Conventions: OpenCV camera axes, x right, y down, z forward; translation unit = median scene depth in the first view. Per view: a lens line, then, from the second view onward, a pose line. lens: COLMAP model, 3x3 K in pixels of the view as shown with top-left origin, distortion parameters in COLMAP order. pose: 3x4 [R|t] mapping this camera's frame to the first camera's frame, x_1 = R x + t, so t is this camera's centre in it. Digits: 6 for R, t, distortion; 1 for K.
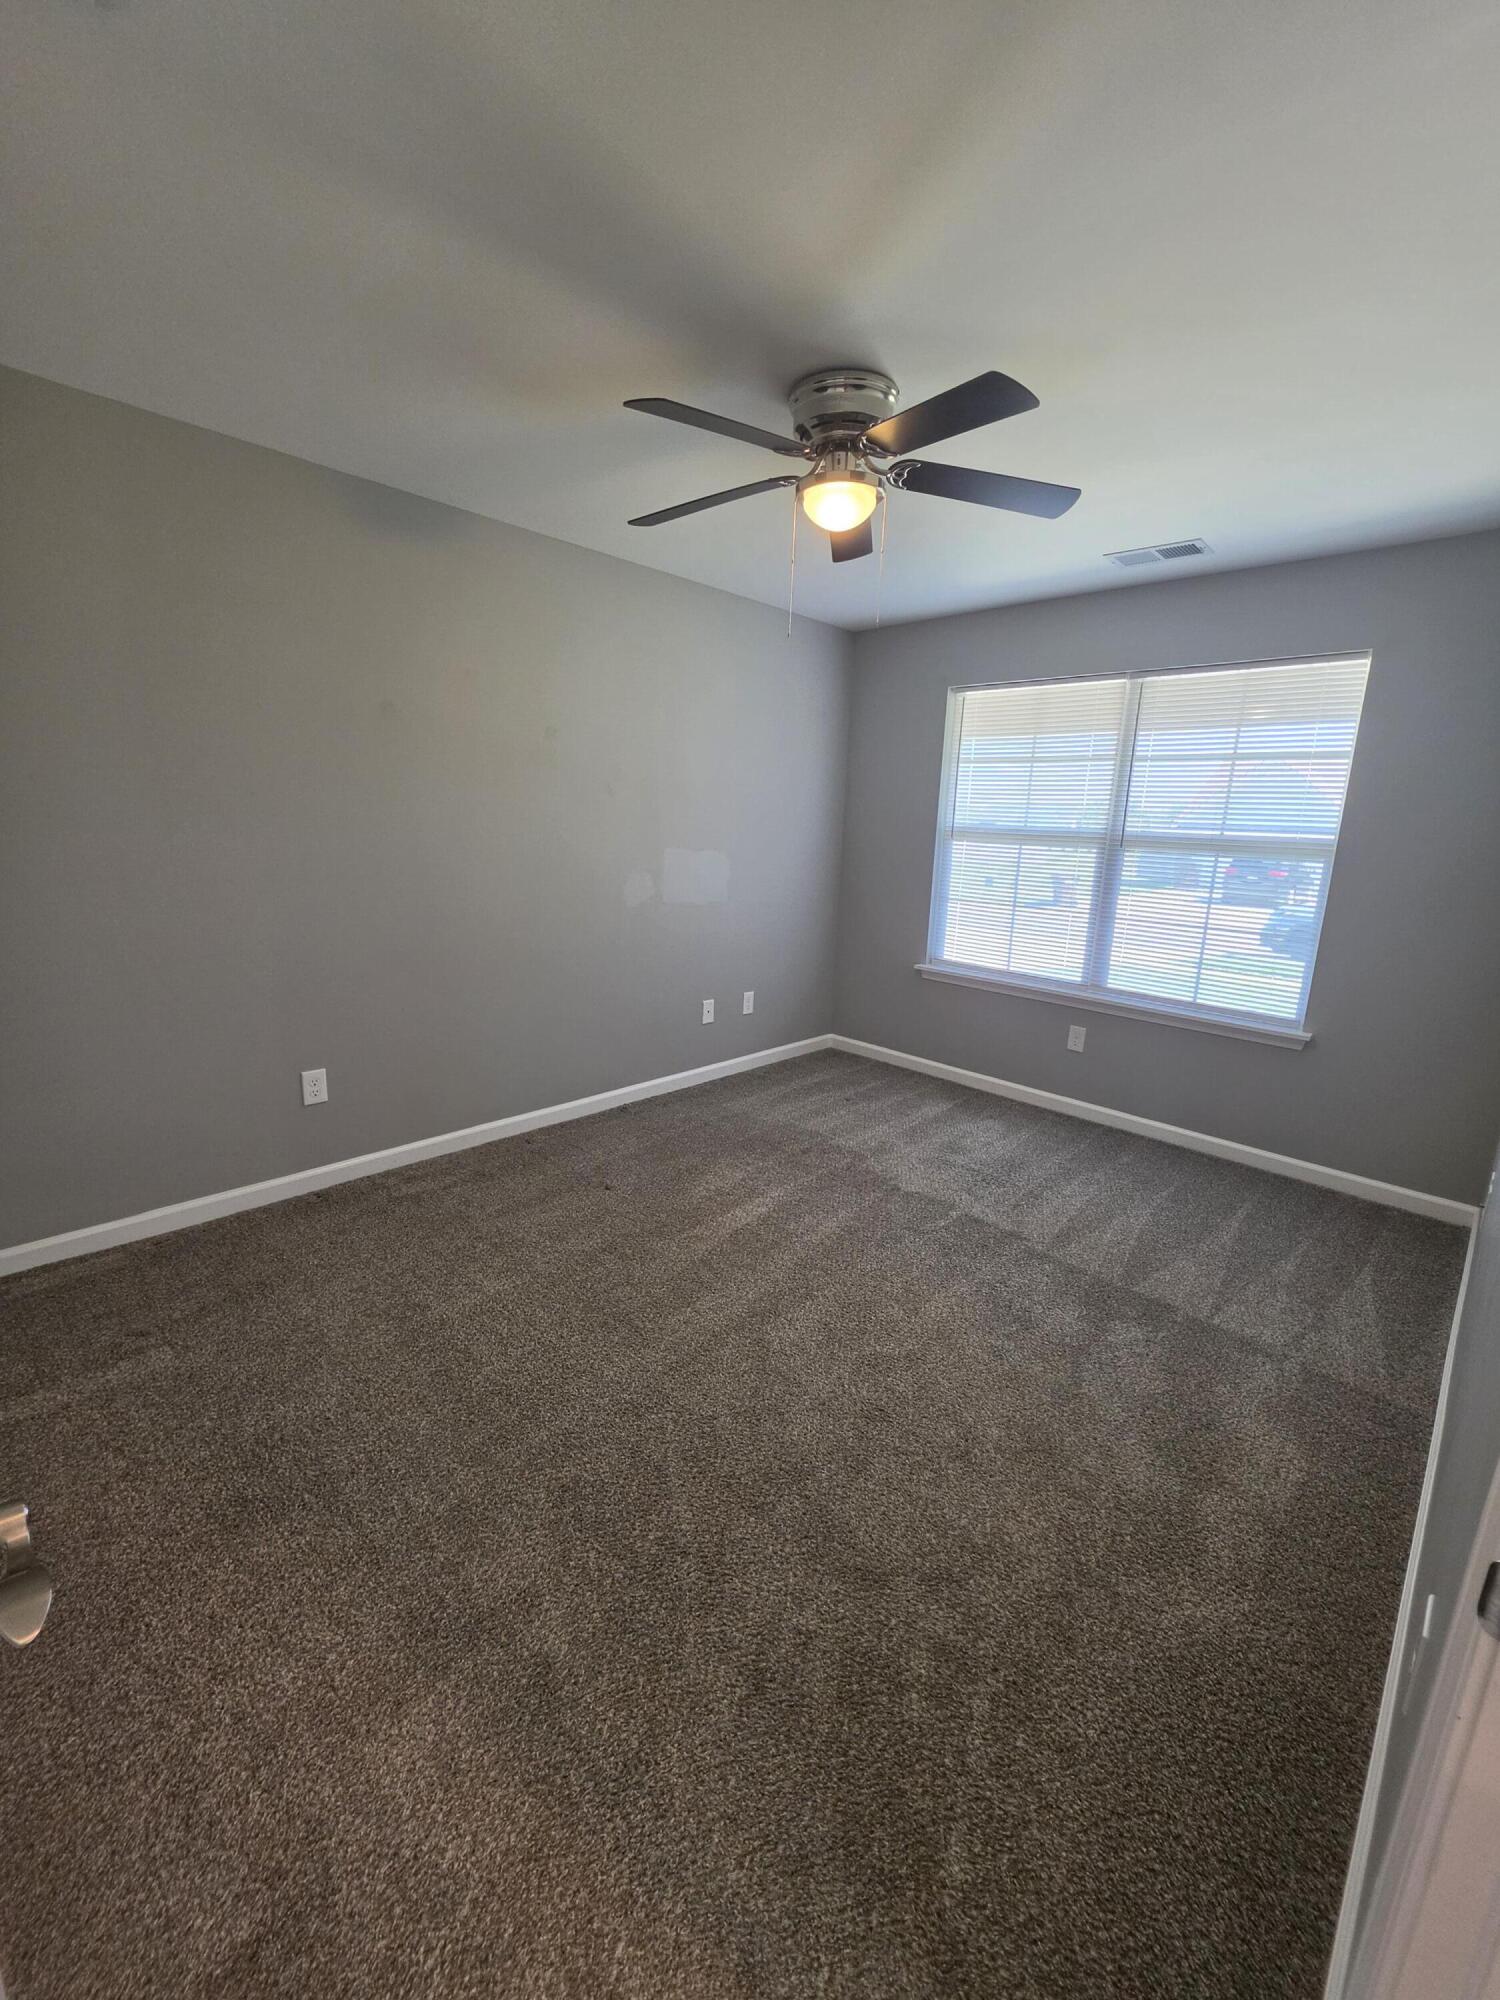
lens RADIAL K [[808.2, 0, 752.8], [0, 808.2, 1000.0], [0, 0, 1]] dist [0.004483, -0.000227]
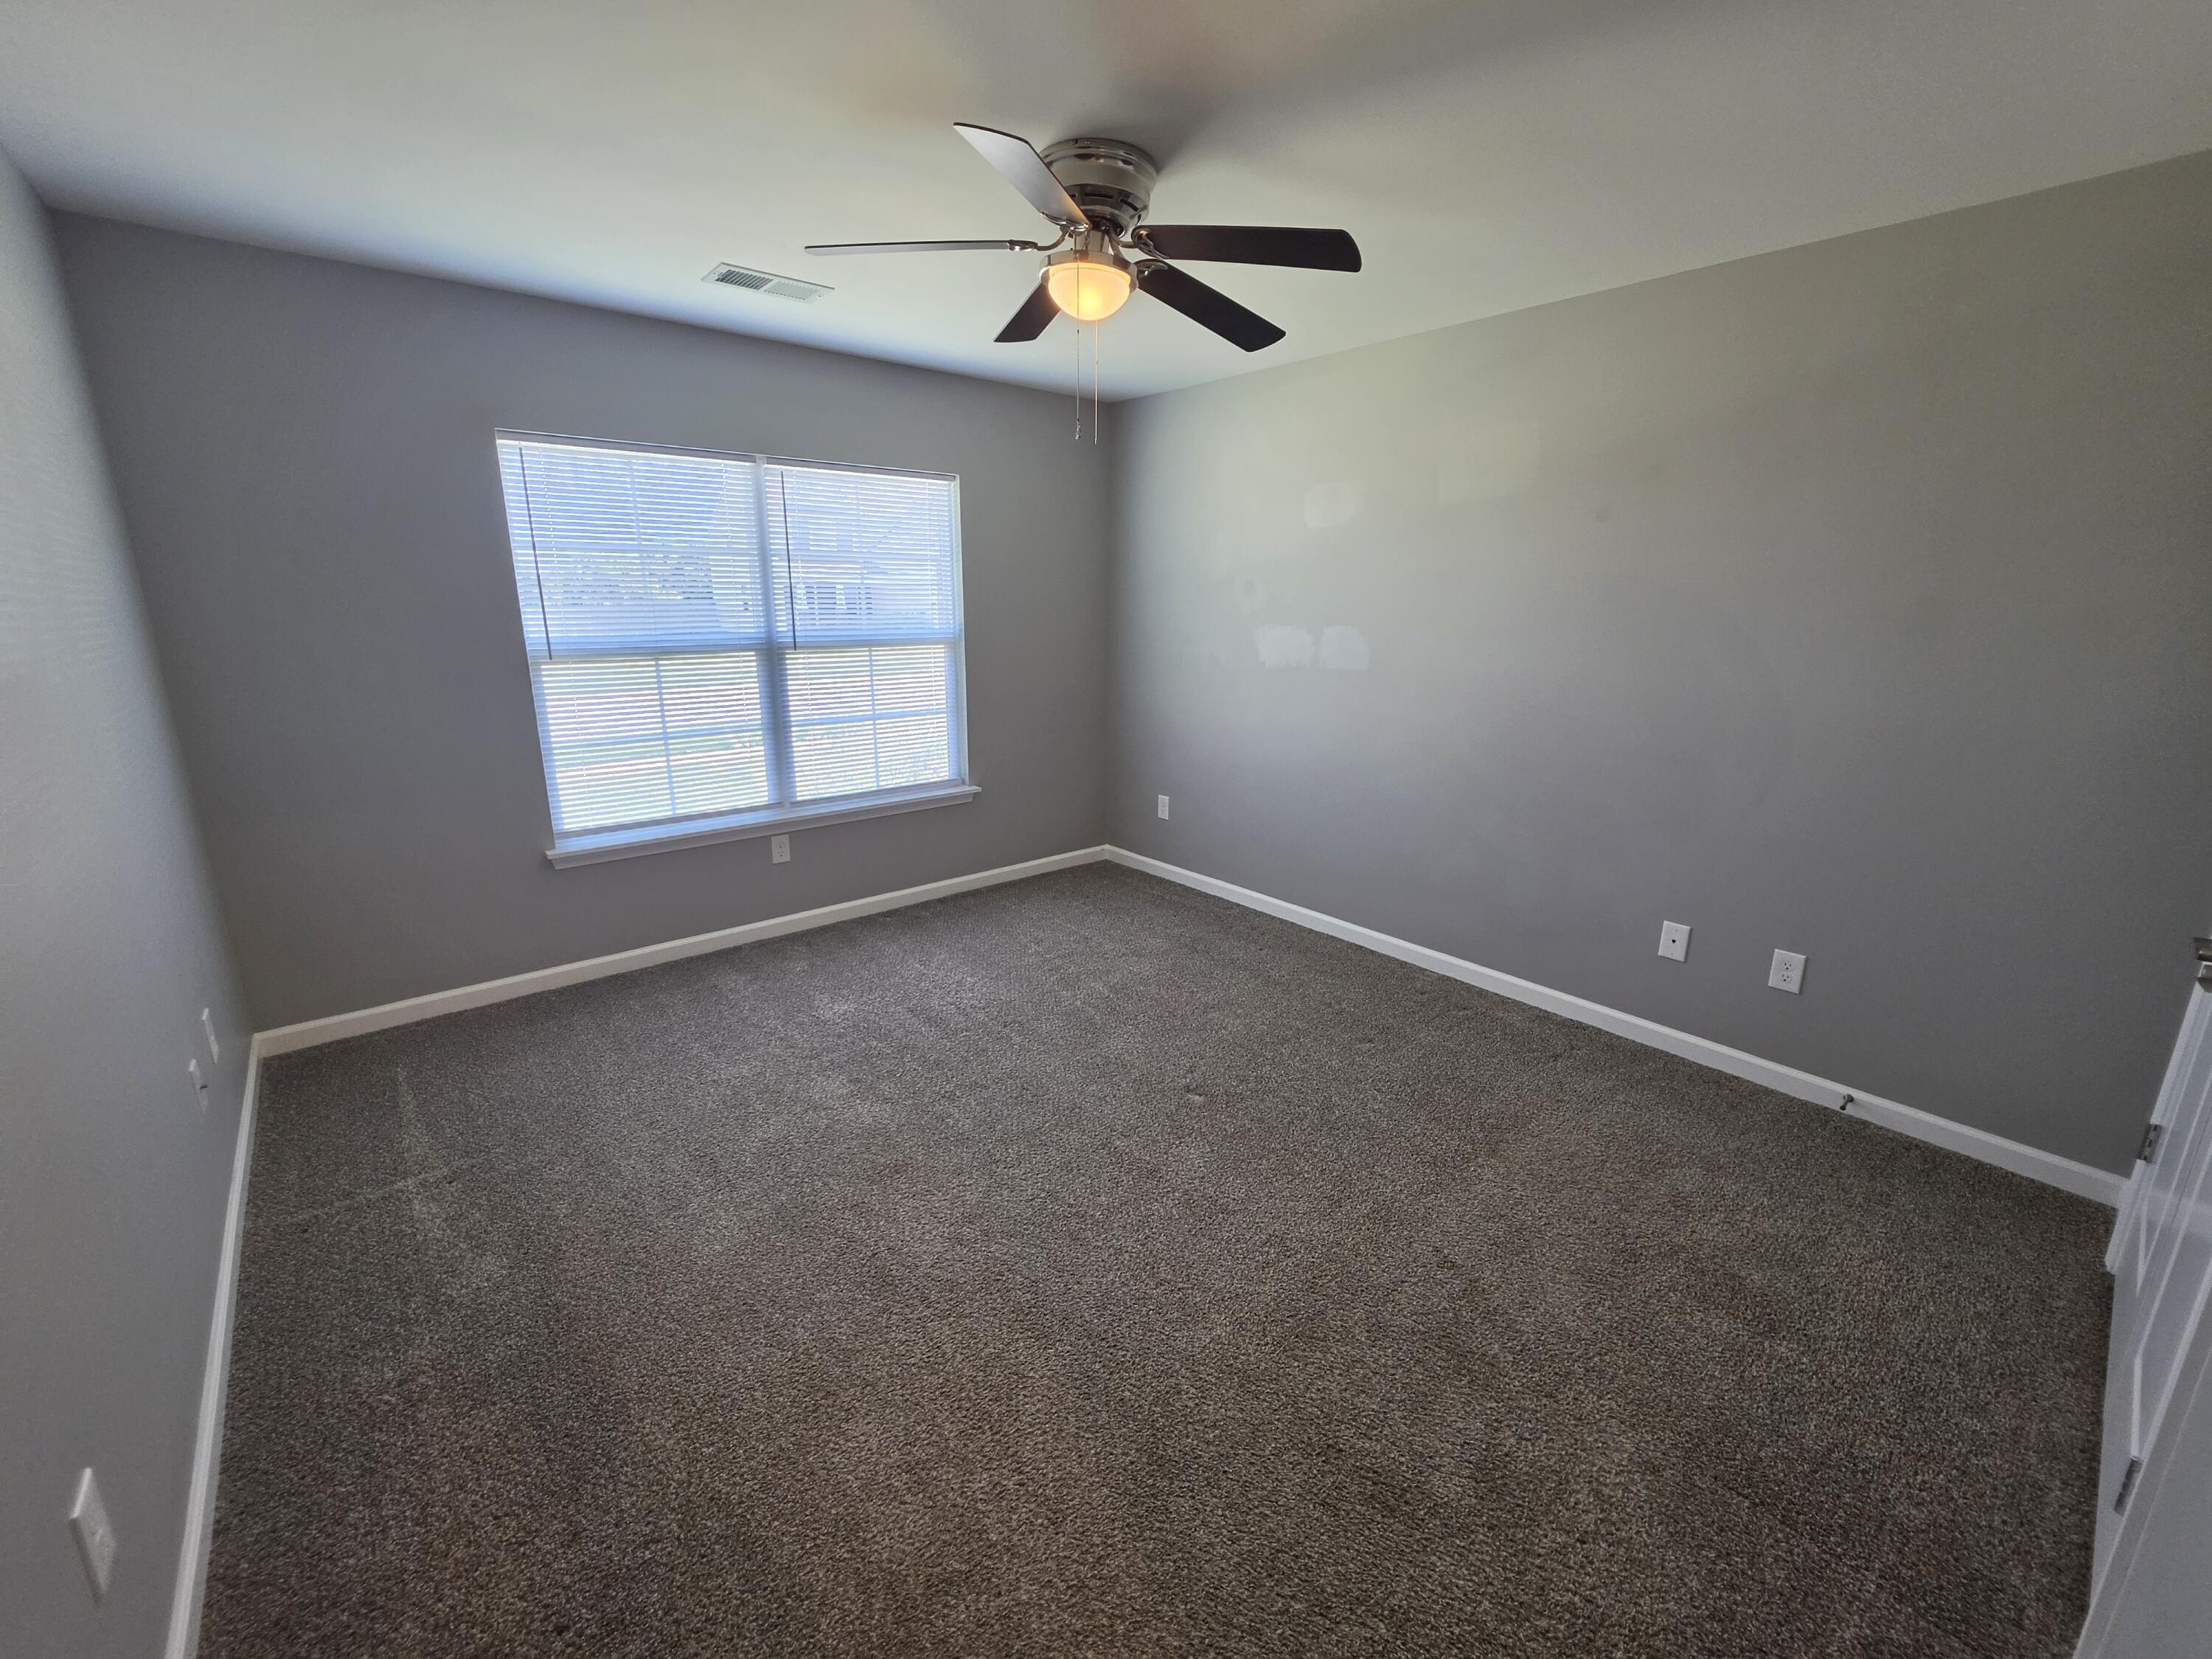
lens RADIAL K [[893.9, 0, 1109.4], [0, 893.9, 824.3], [0, 0, 1]] dist [0.004483, -0.000227]
pose [[0.095409, -0.251605, 0.963116, -0.549288], [0.244873, 0.943731, 0.222283, -0.136763], [-0.964850, 0.214633, 0.151651, 0.514671]]
